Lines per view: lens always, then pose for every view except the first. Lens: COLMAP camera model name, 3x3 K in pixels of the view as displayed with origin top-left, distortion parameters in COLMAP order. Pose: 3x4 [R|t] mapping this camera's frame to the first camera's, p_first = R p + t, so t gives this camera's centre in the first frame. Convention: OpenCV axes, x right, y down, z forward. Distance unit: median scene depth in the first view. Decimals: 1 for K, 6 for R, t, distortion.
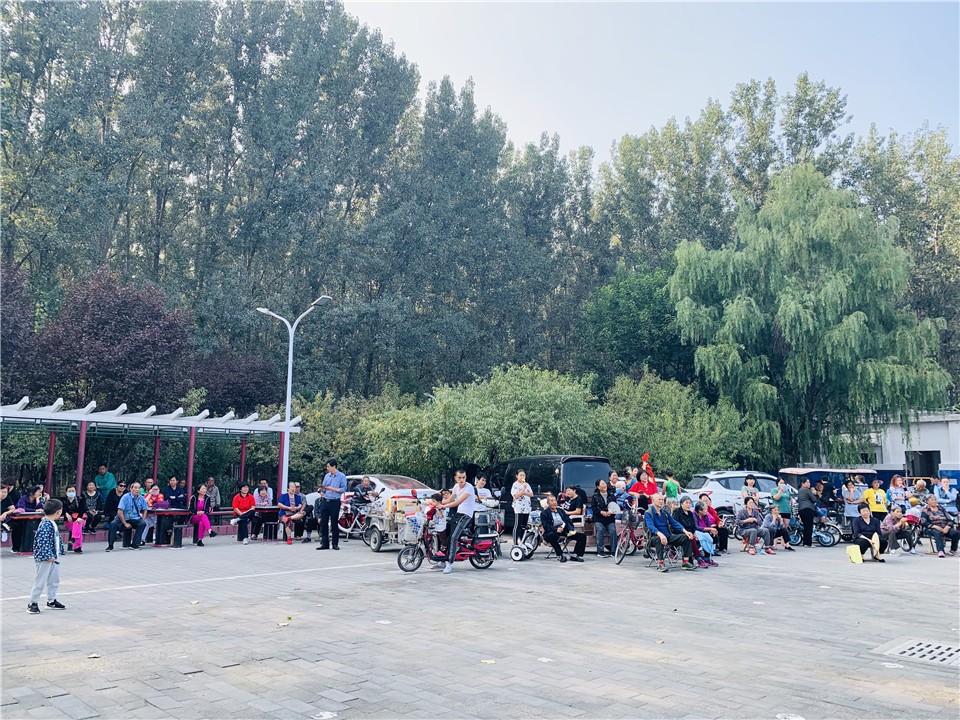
lens RADIAL K [[722.4, 0, 486.2], [0, 722.4, 359.5], [0, 0, 1]] dist [0.061701, -0.153297]
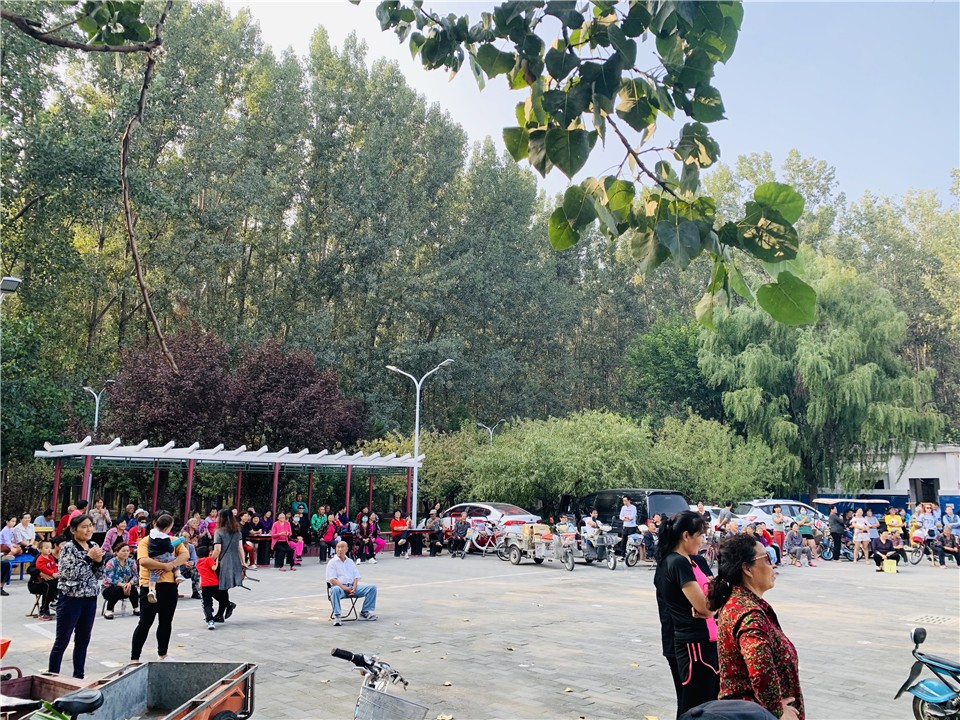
lens RADIAL K [[723.0, 0, 480.0], [0, 723.0, 360.0], [0, 0, 1]] dist [0.010438, -0.045615]
pose [[0.999997, 0.001850, -0.001340, -0.133790], [-0.001877, 0.999791, -0.020342, -0.049364], [0.001303, 0.020345, 0.999792, -0.198847]]
